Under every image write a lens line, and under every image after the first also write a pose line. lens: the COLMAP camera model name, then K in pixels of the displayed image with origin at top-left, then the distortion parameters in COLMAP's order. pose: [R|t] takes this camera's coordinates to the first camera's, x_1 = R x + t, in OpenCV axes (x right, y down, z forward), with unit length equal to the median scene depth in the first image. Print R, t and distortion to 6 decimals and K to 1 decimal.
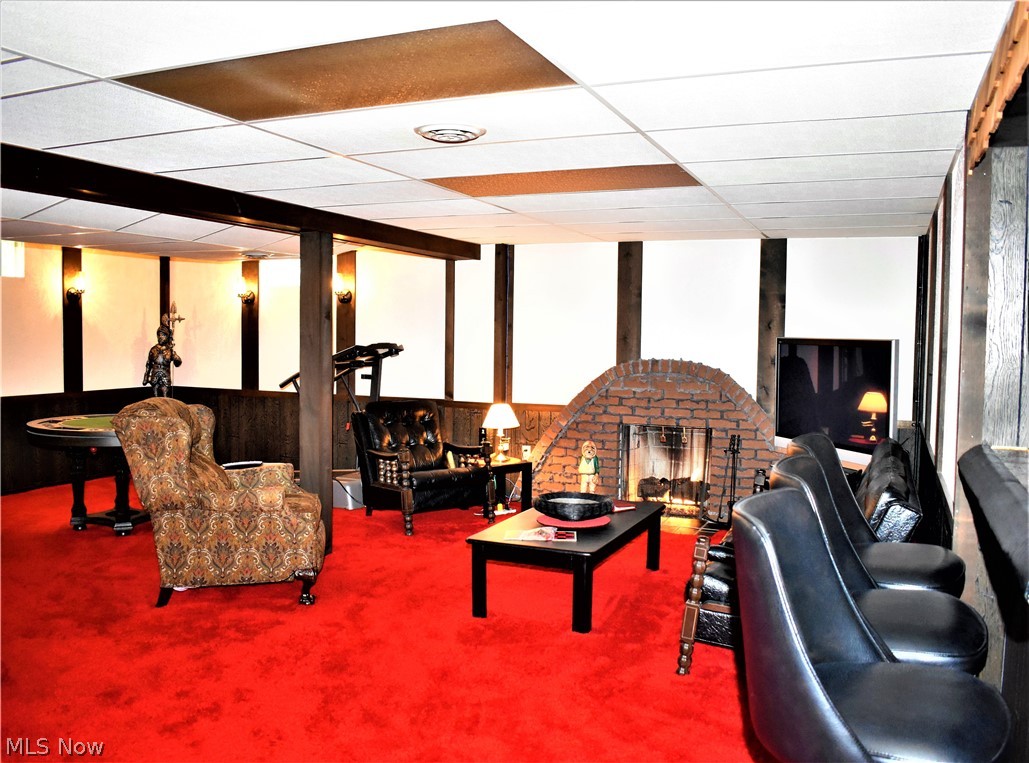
lens RADIAL K [[880.7, 0, 514.5], [0, 880.7, 381.5], [0, 0, 1]] dist [-0.105559, -0.002046]
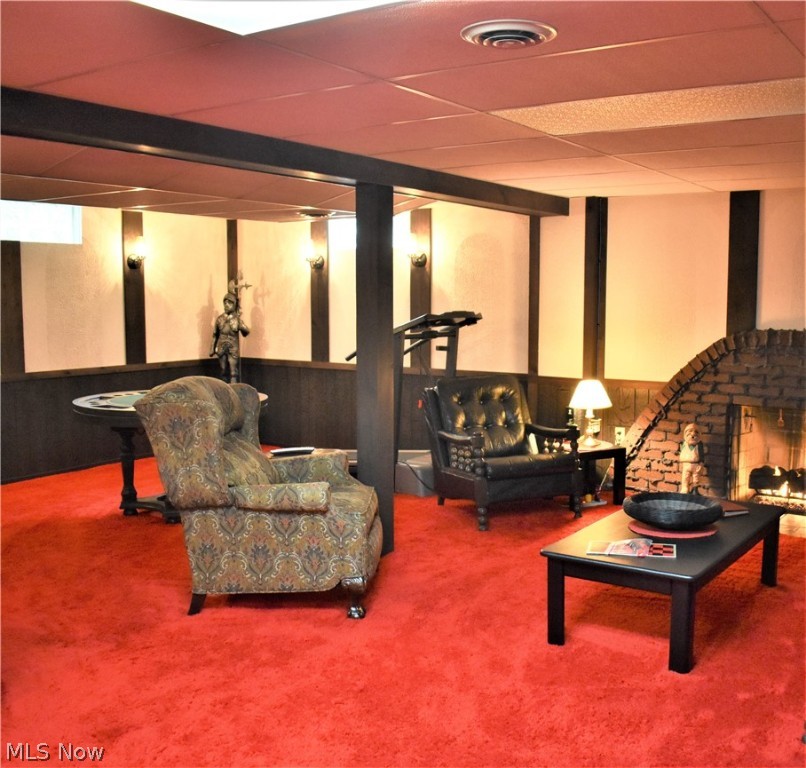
lens RADIAL K [[880.3, 0, 472.3], [0, 880.3, 385.8], [0, 0, 1]] dist [-0.082713, -0.016839]
pose [[0.986931, 0.007798, -0.160954, 0.010144], [-0.000258, 0.998904, 0.046811, -0.011279], [0.161142, -0.046158, 0.985851, 0.134377]]
